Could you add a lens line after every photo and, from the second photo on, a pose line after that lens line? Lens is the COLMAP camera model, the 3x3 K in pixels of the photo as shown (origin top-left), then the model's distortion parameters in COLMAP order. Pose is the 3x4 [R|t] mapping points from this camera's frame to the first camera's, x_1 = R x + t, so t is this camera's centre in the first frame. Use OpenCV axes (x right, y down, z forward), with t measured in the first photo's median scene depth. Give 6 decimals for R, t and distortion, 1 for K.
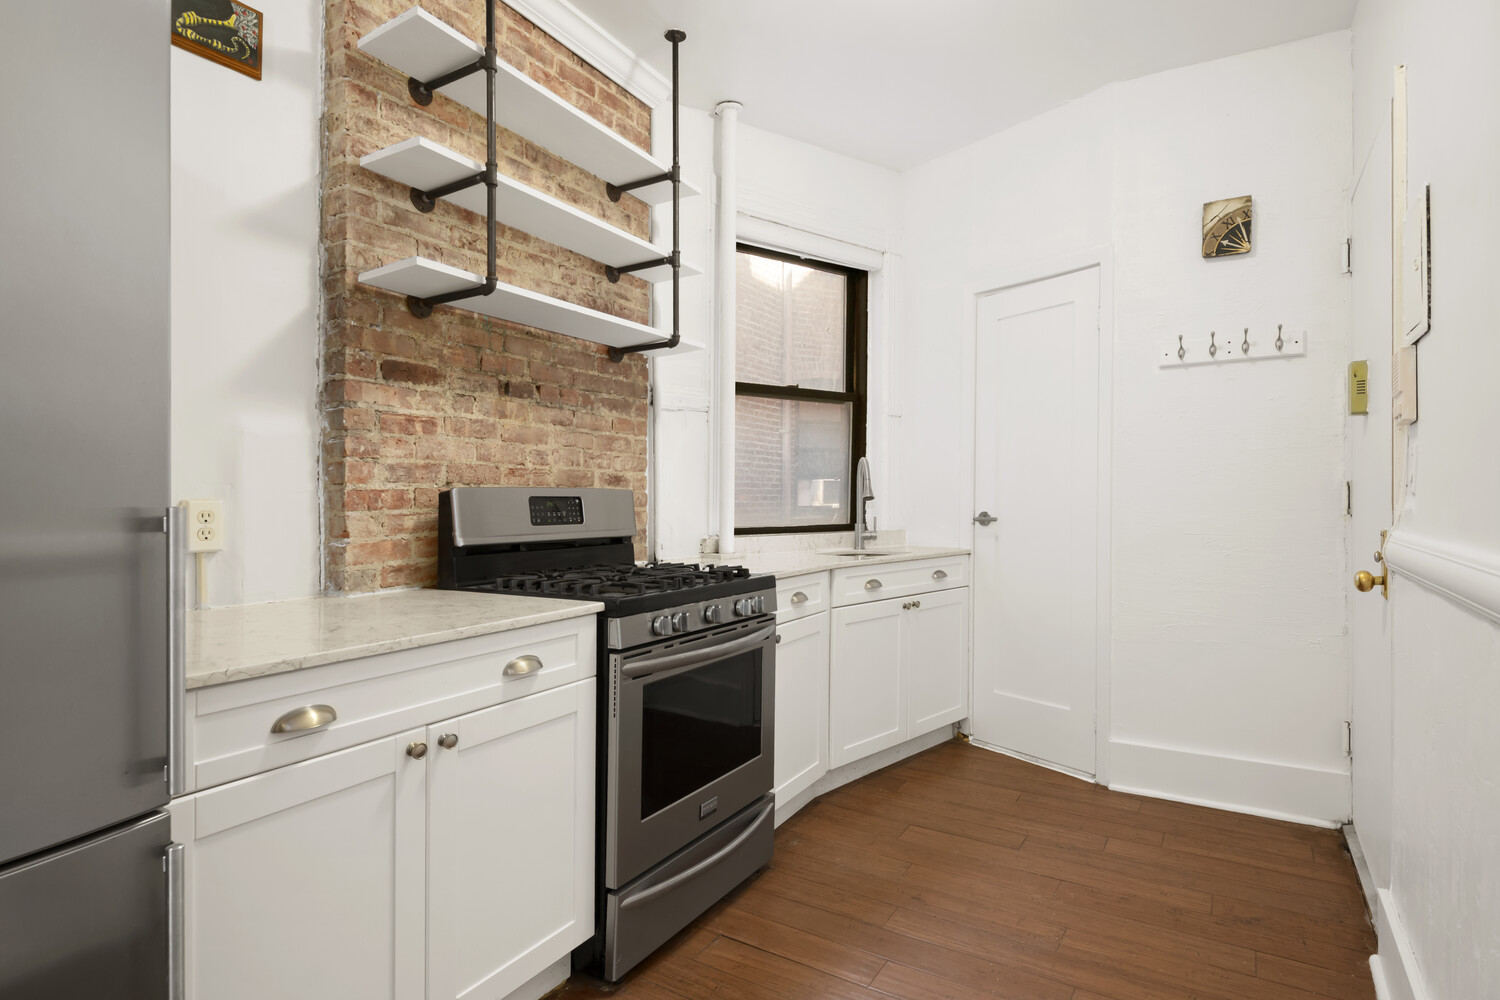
lens RADIAL K [[807.9, 0, 752.1], [0, 807.9, 504.0], [0, 0, 1]] dist [0.001365, -0.000956]
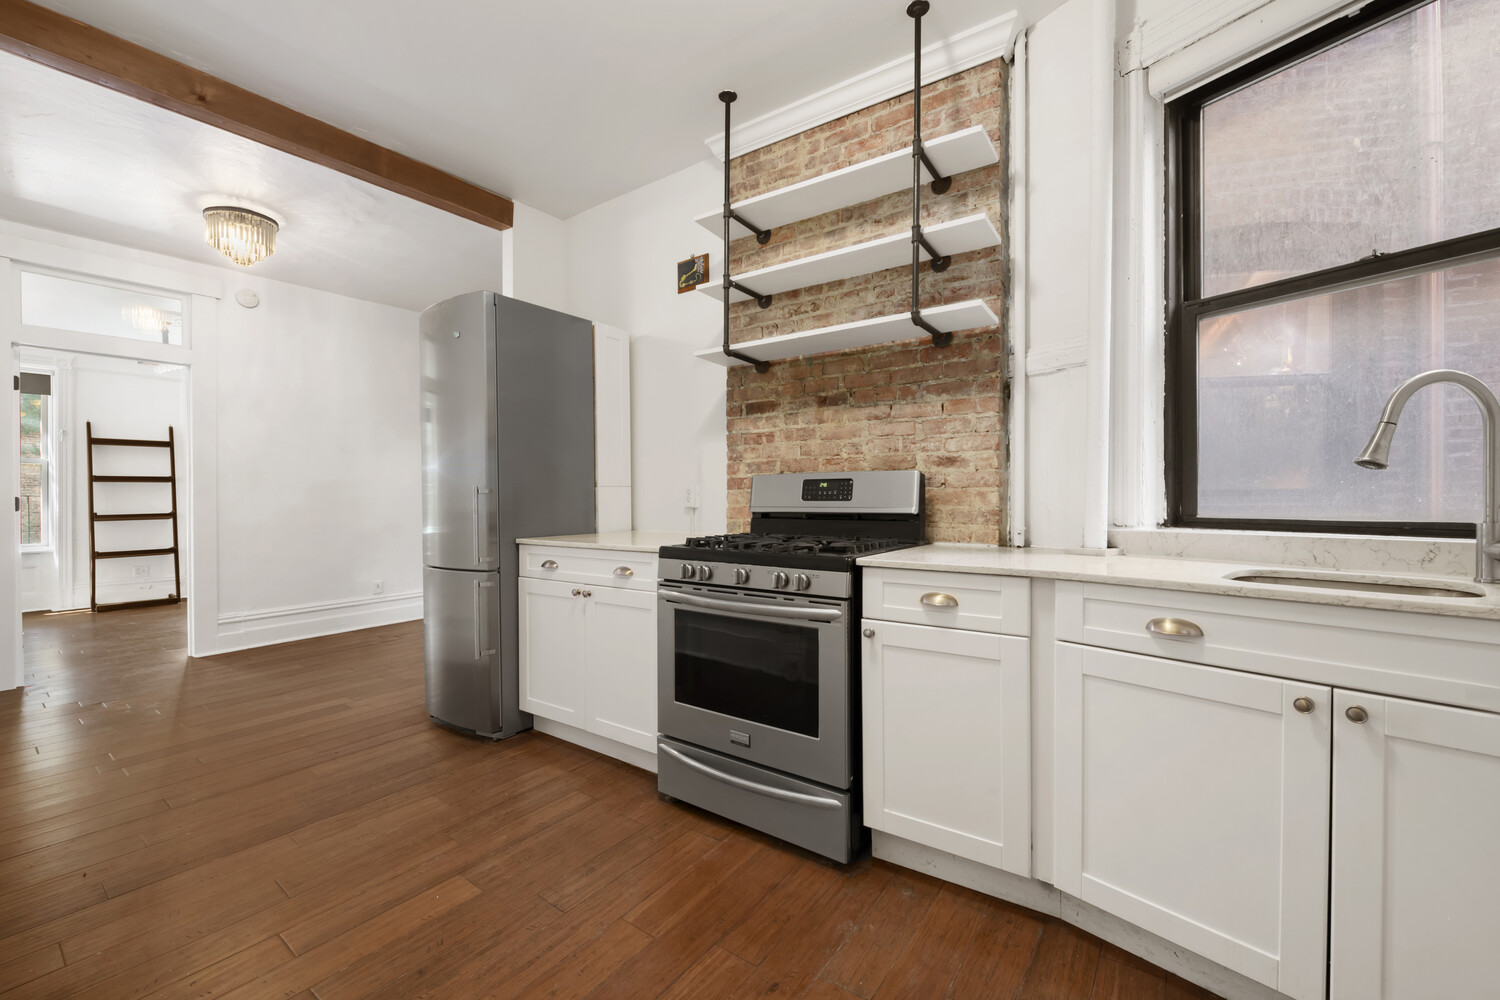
lens RADIAL K [[598.5, 0, 753.8], [0, 598.5, 493.5], [0, 0, 1]] dist [-0.009794, -0.000897]
pose [[-0.089458, 0.001696, -0.995989, 0.726476], [-0.000246, 0.999998, 0.001724, 0.012559], [0.995991, 0.000399, -0.089457, 0.975618]]
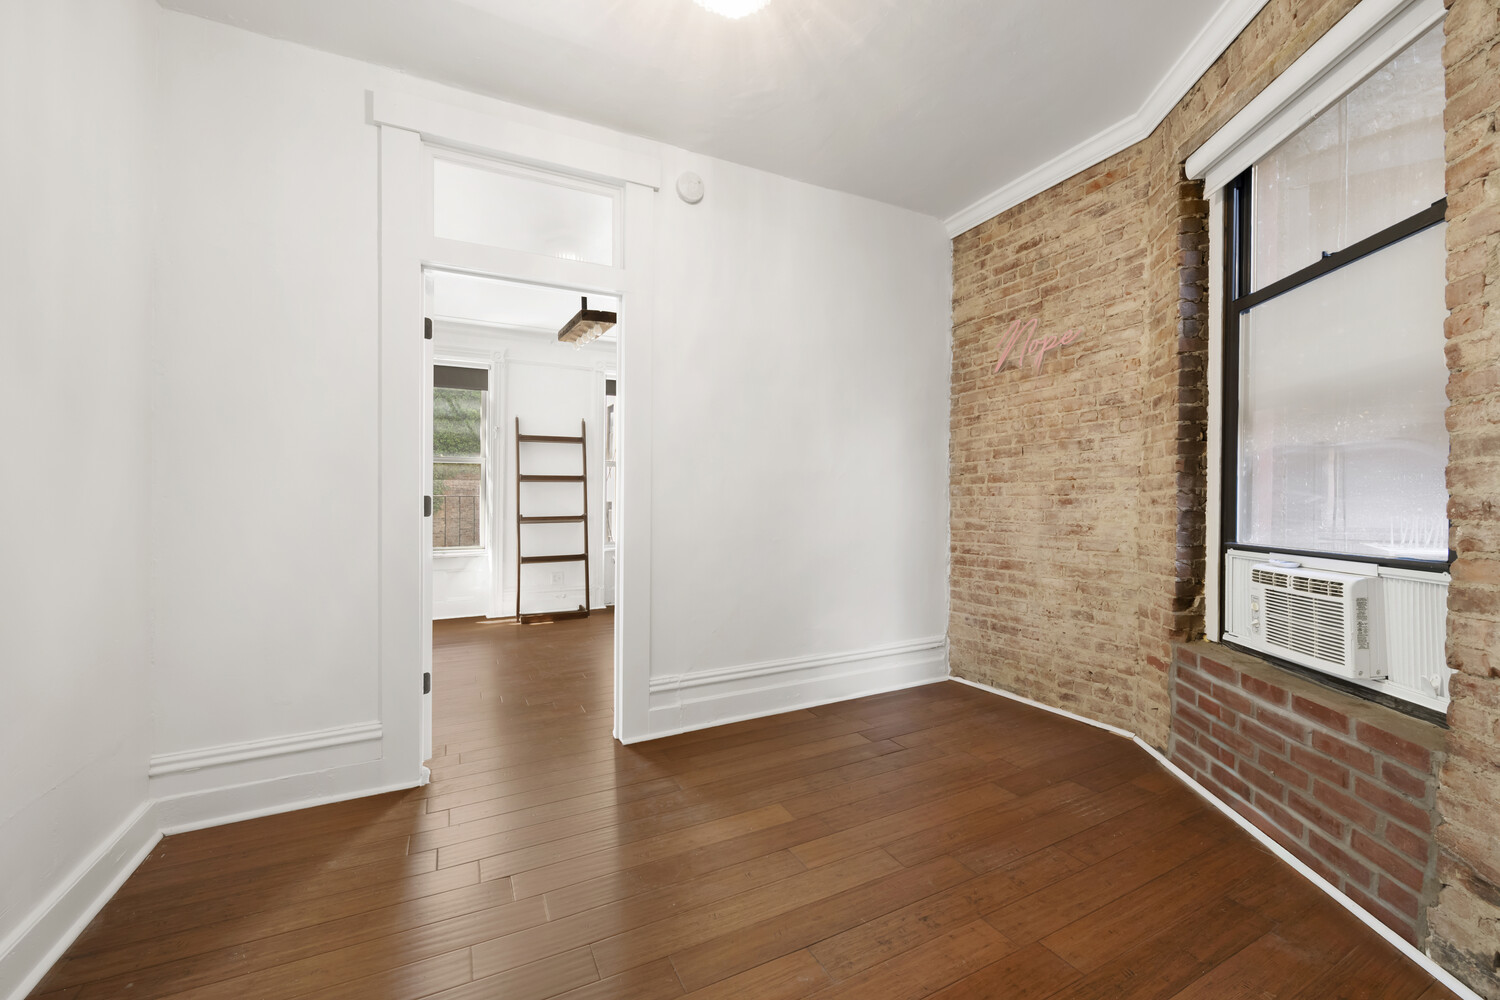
lens RADIAL K [[598.5, 0, 752.9], [0, 598.5, 499.9], [0, 0, 1]] dist [-0.009794, -0.000897]
pose [[-0.540001, 0.000038, -0.841664, 0.597314], [-0.007569, 0.999959, 0.004902, 0.014301], [0.841630, 0.009018, -0.539979, 0.810058]]
